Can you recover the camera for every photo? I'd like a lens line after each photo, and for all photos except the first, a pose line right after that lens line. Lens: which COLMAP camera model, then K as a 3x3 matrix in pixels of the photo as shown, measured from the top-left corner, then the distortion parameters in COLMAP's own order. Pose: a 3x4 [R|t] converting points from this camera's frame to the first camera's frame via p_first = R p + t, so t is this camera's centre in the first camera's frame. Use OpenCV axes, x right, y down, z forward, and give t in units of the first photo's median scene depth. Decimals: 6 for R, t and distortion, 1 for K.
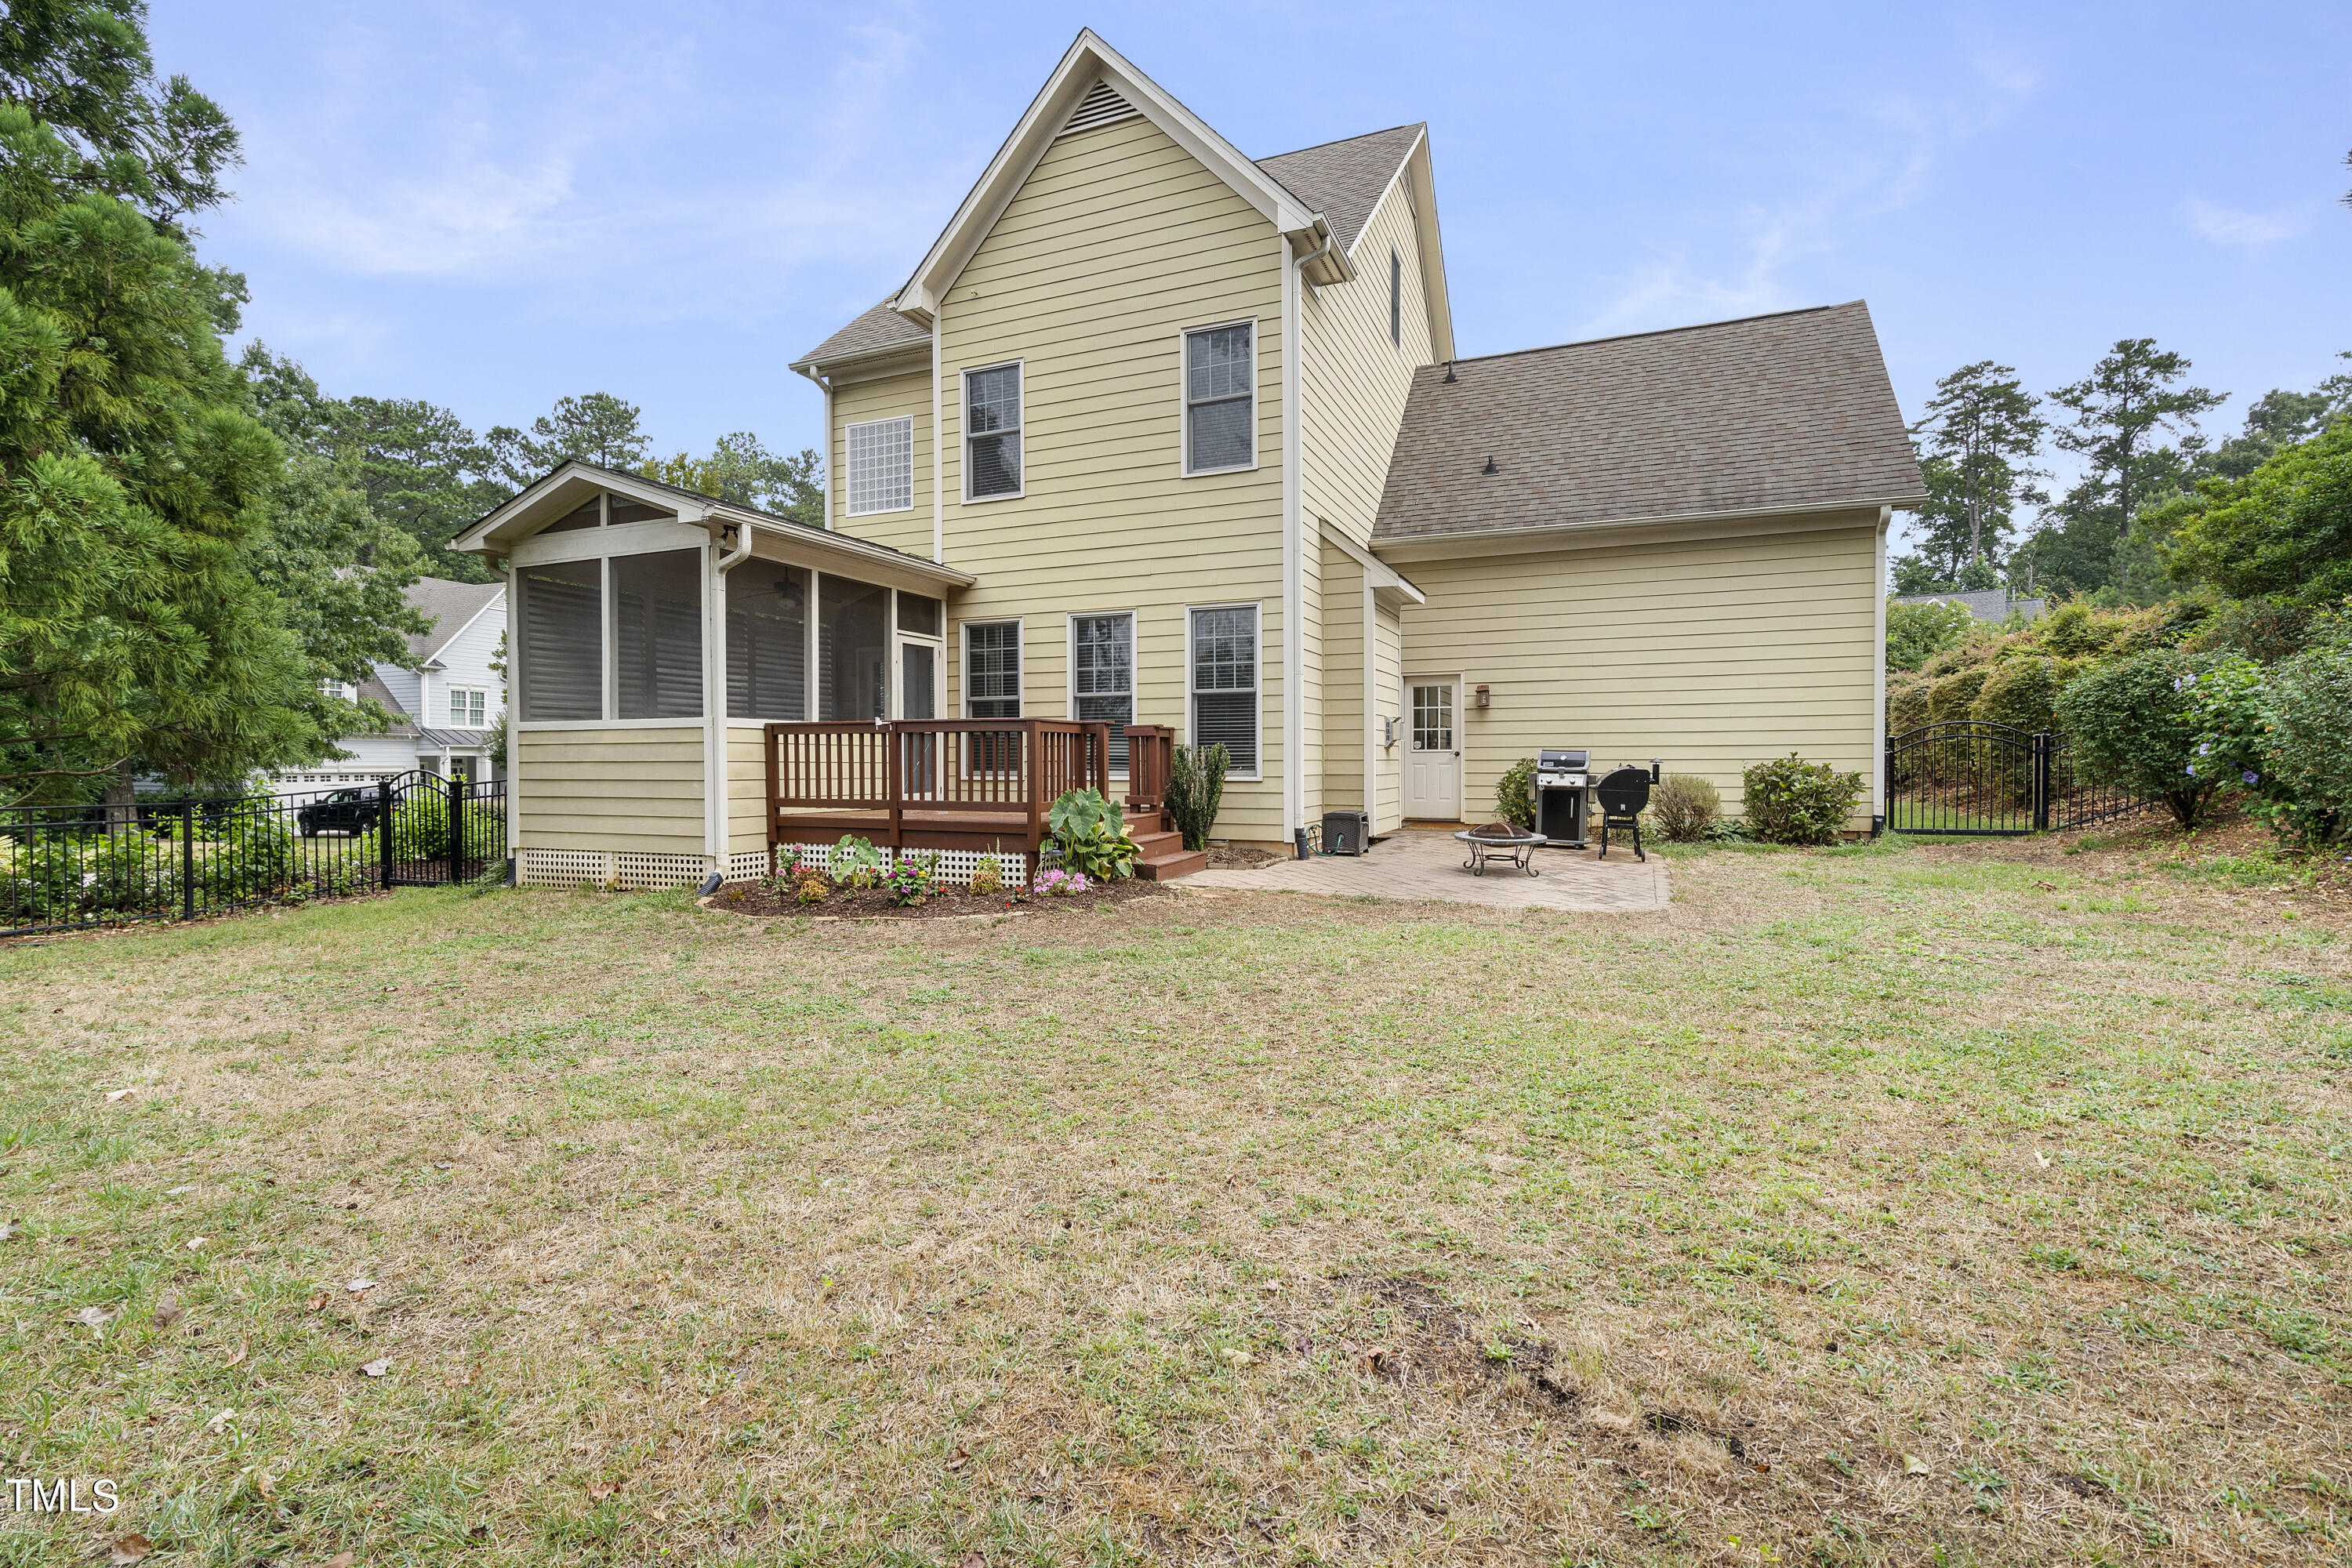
lens RADIAL K [[1065.9, 0, 1173.1], [0, 1065.9, 783.1], [0, 0, 1]] dist [-0.008172, 0.002423]
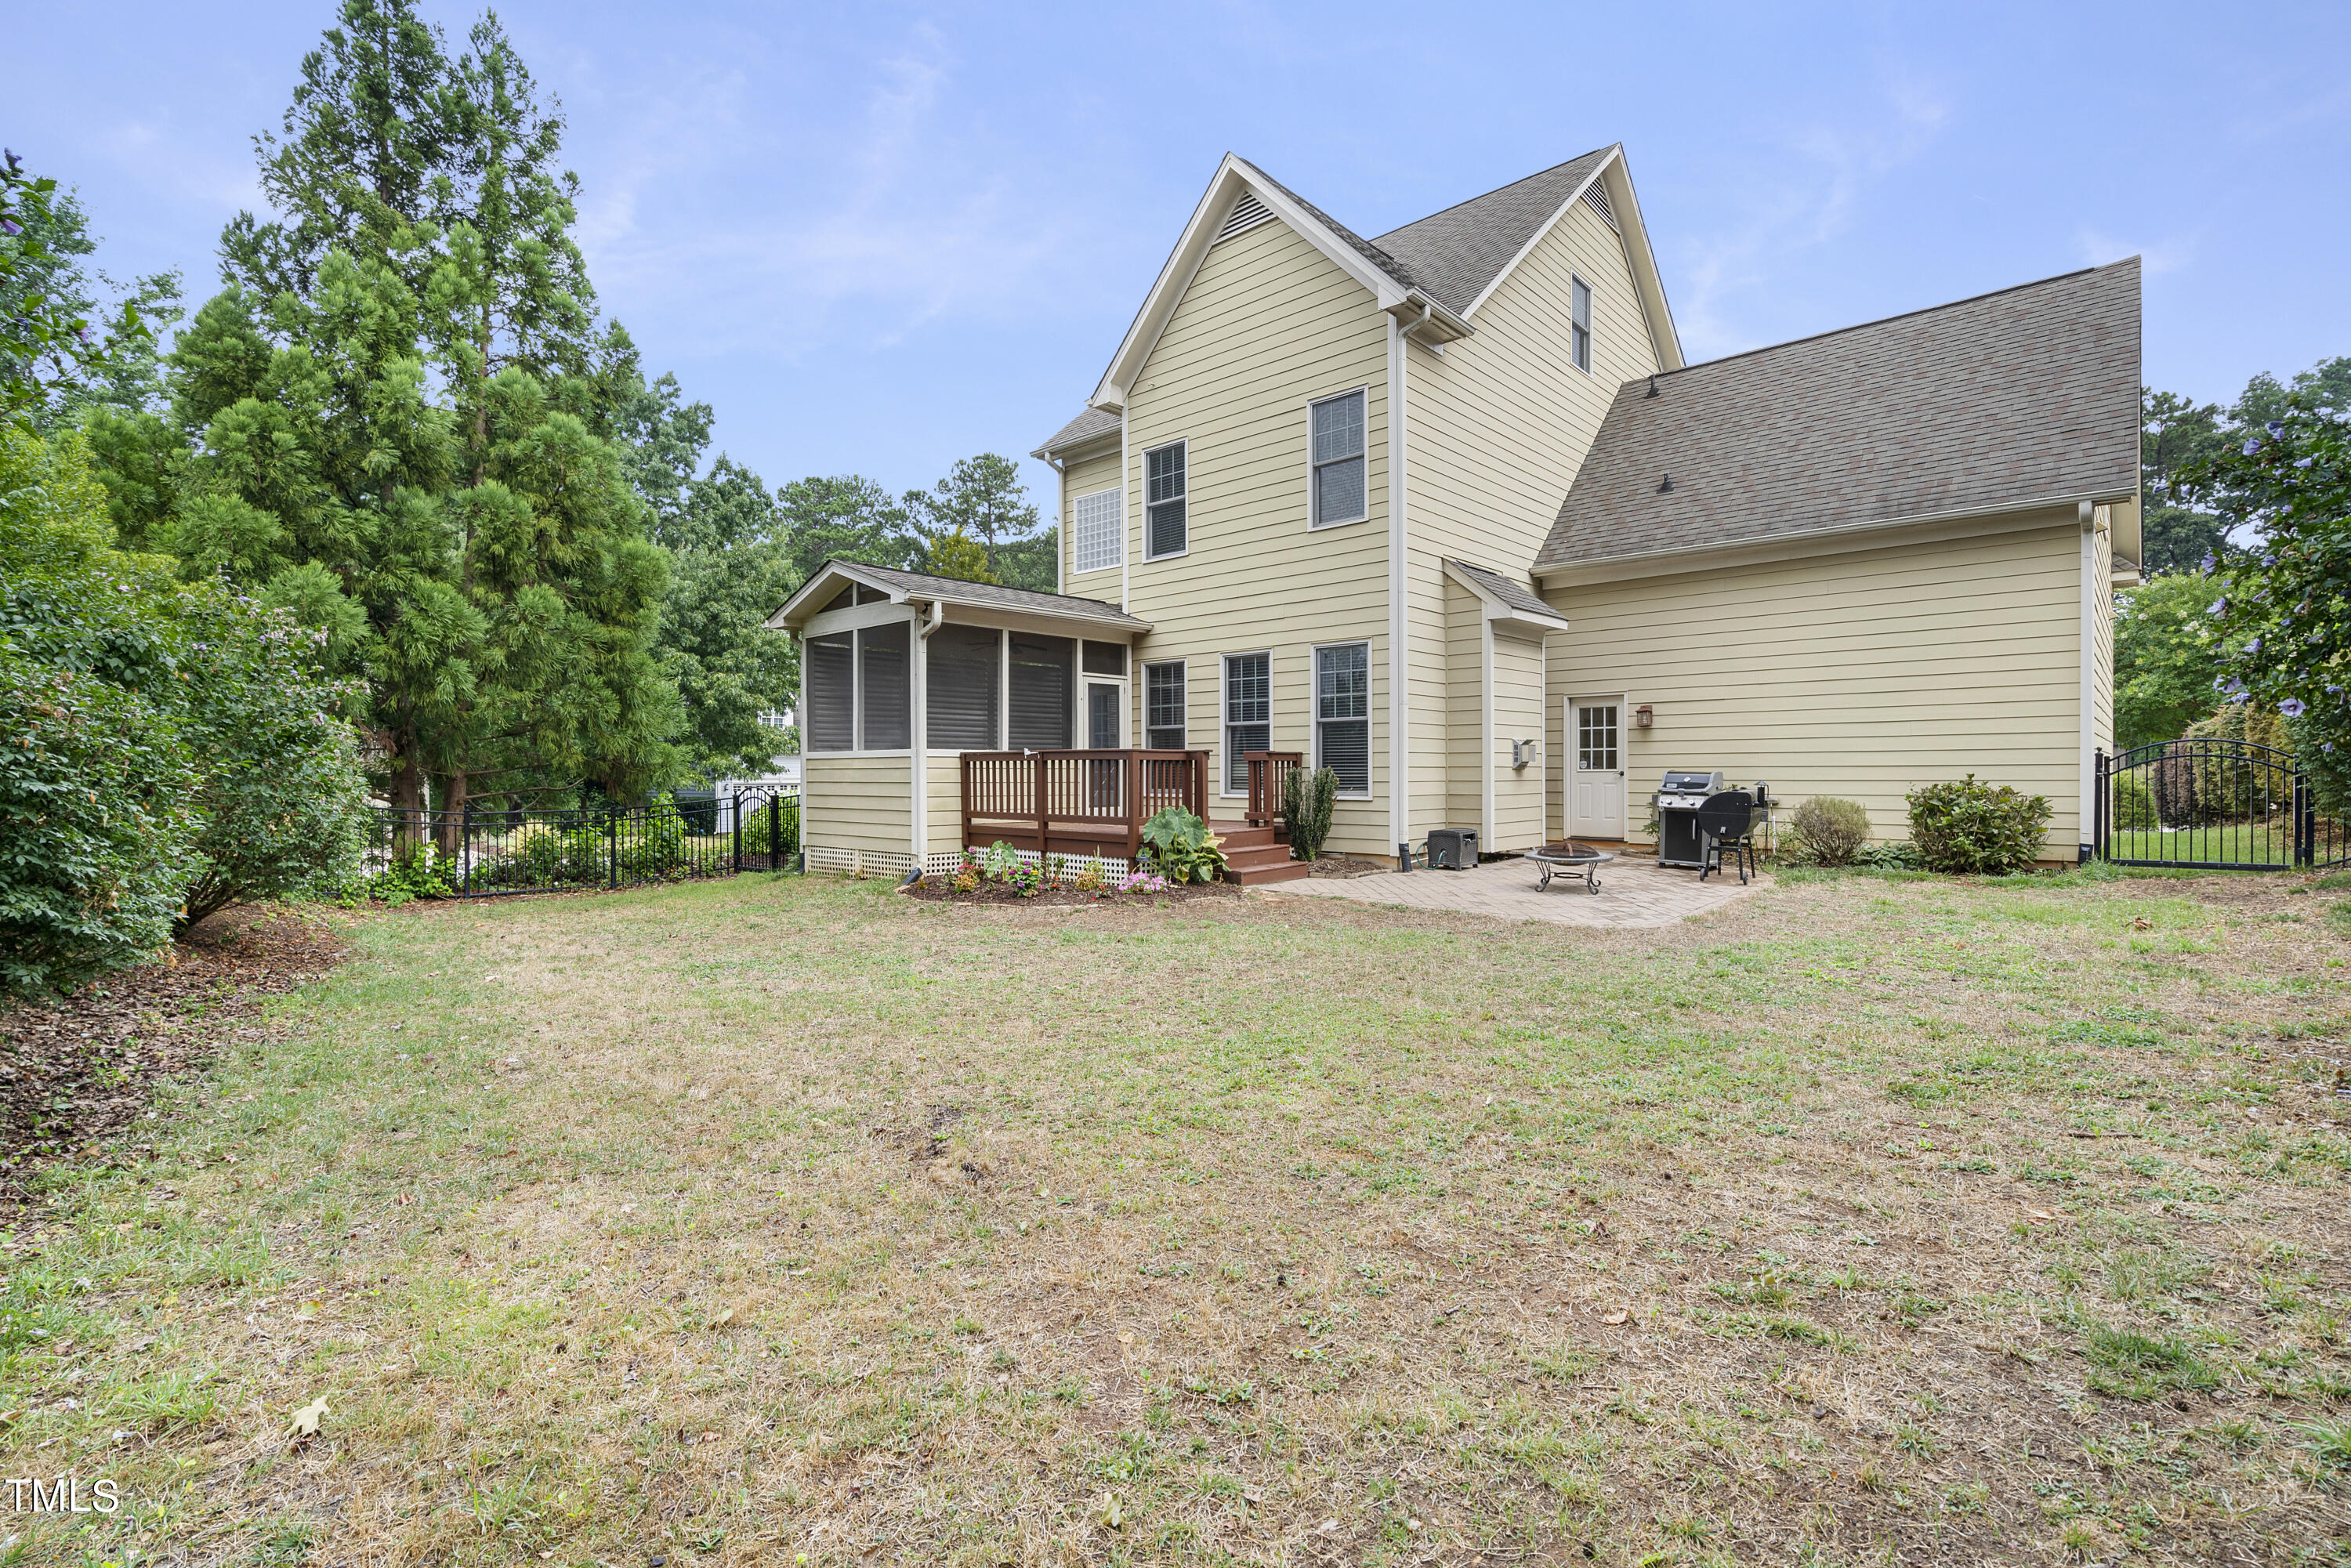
lens RADIAL K [[1065.4, 0, 1174.9], [0, 1065.4, 782.6], [0, 0, 1]] dist [-0.008172, 0.002423]
pose [[0.943430, 0.003249, -0.331556, 0.249630], [-0.006672, 0.999936, -0.009189, -0.008634], [0.331505, 0.010881, 0.943391, -0.110263]]
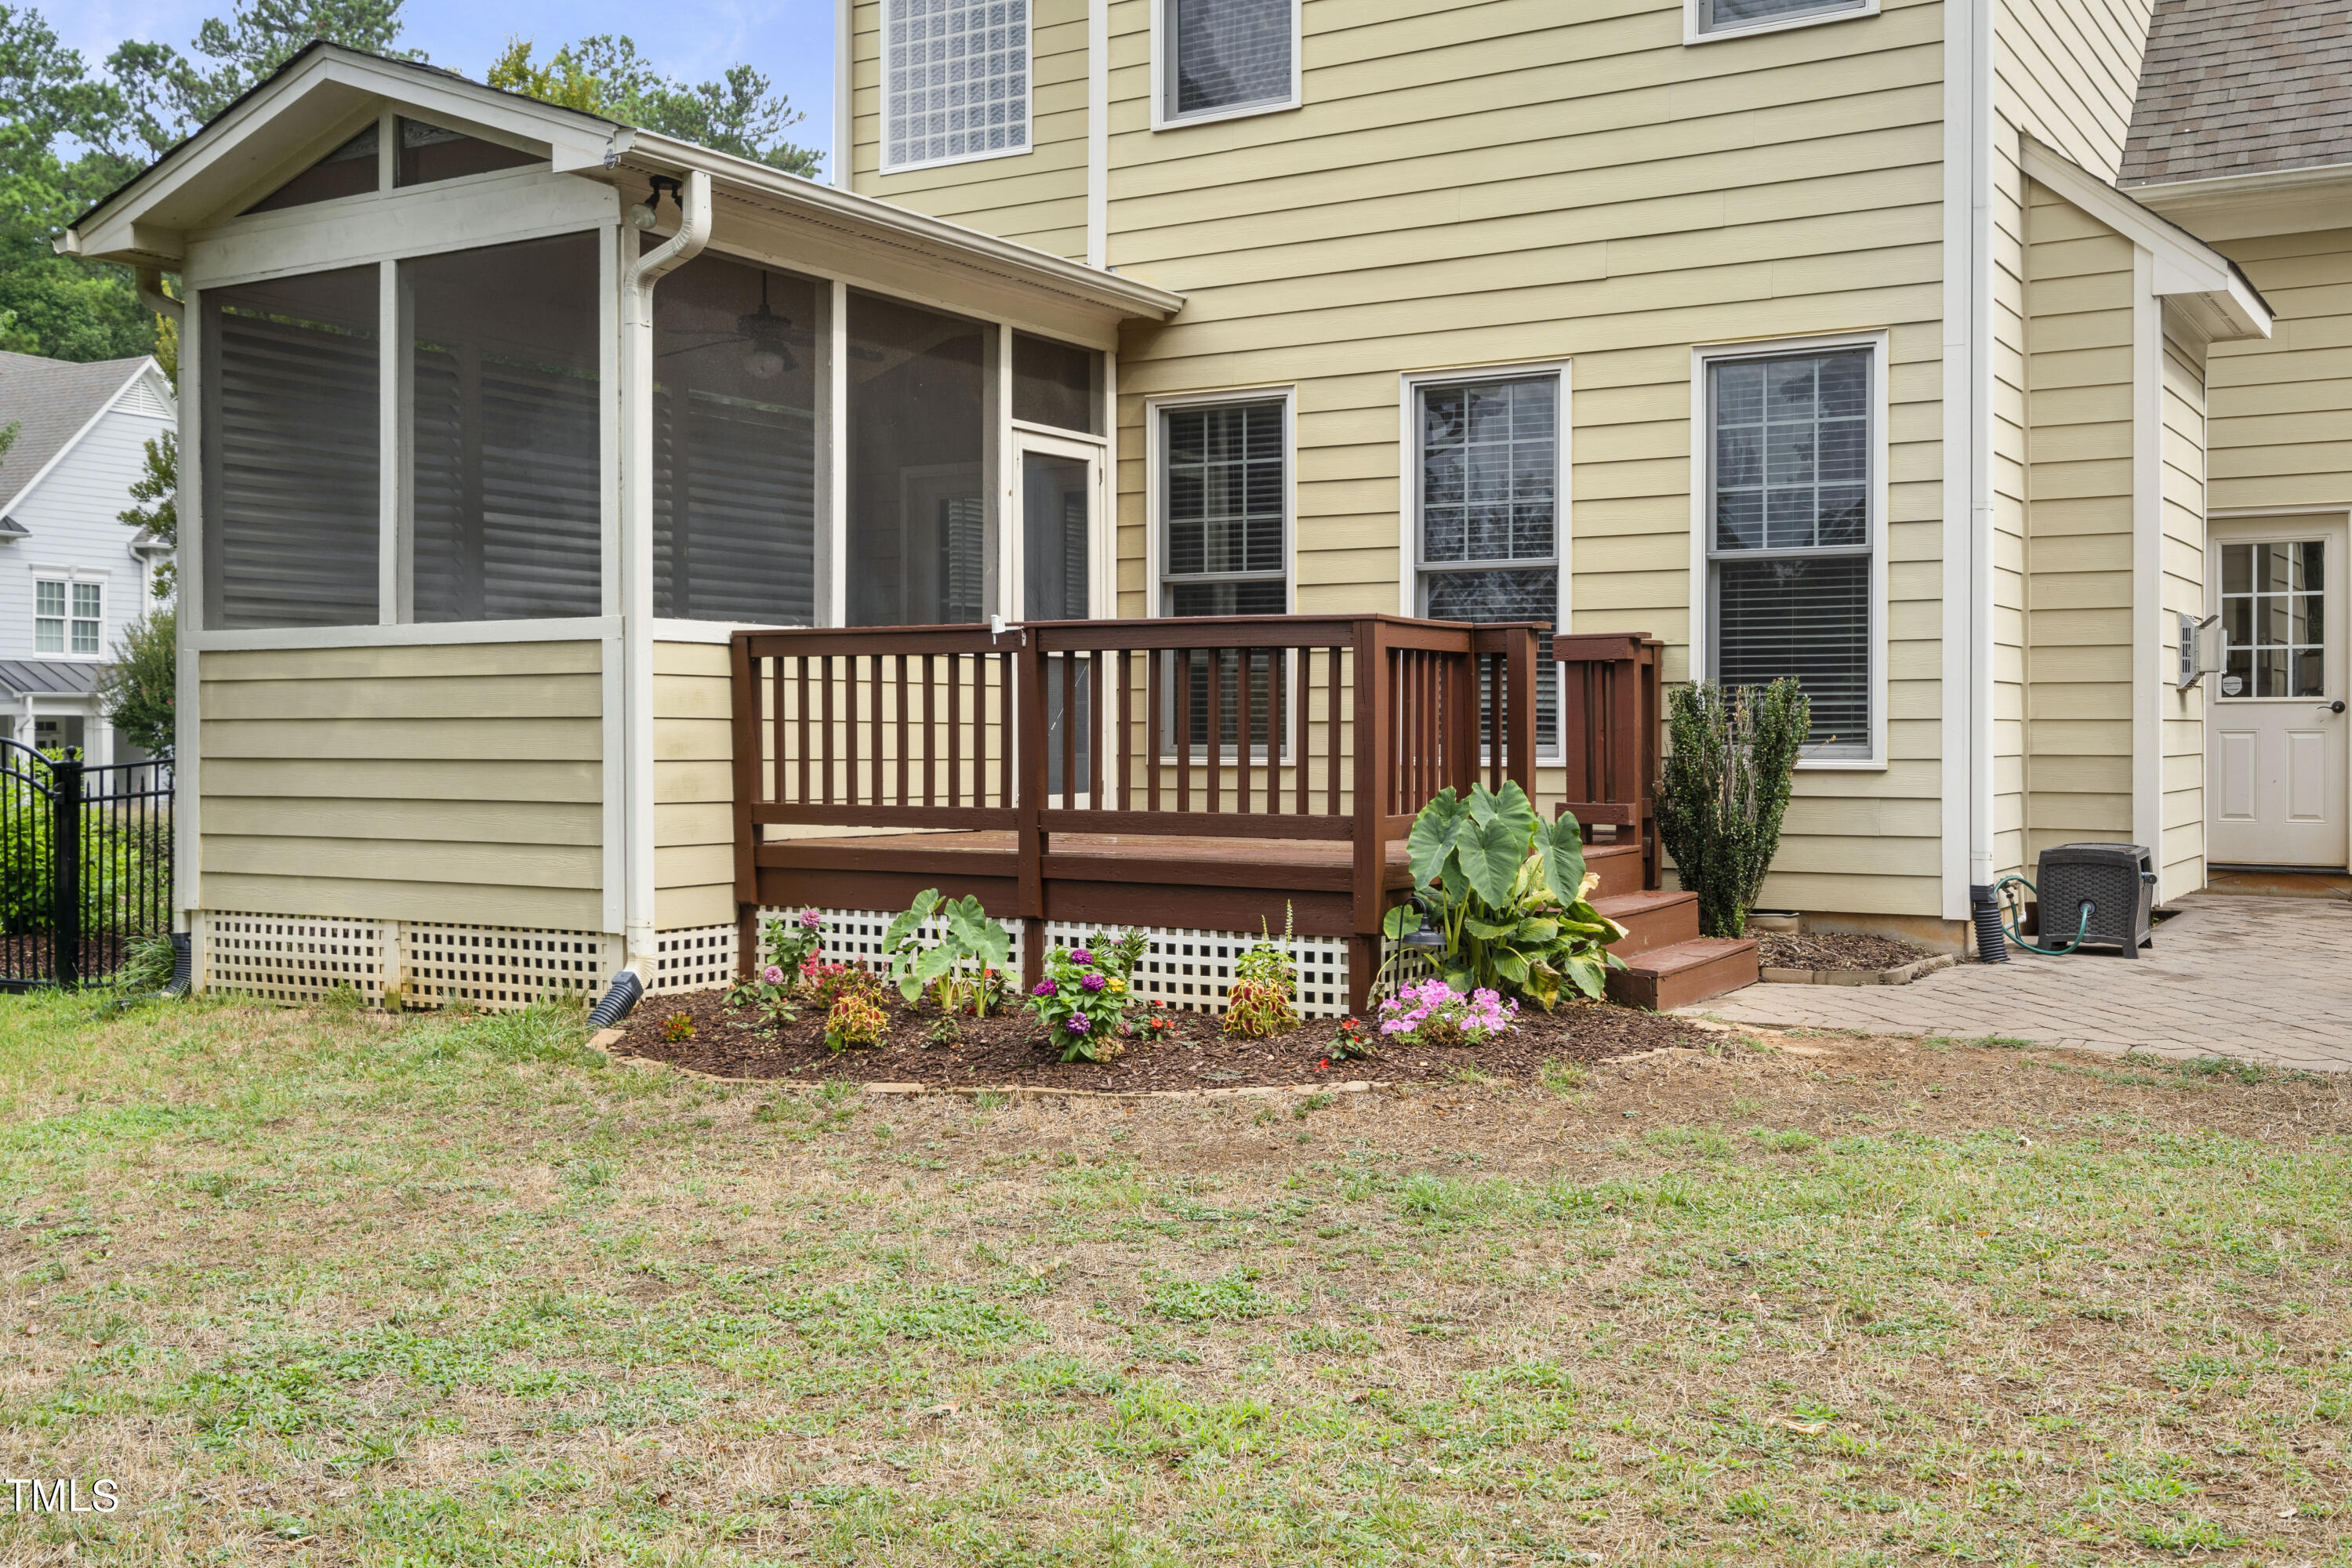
lens RADIAL K [[2330.3, 0, 1179.9], [0, 2330.3, 753.5], [0, 0, 1]] dist [0.004445, 0.000000]
pose [[0.990395, 0.003618, -0.138223, -0.060574], [-0.005193, 0.999926, -0.011034, 0.003045], [0.138173, 0.011646, 0.990340, 0.069460]]
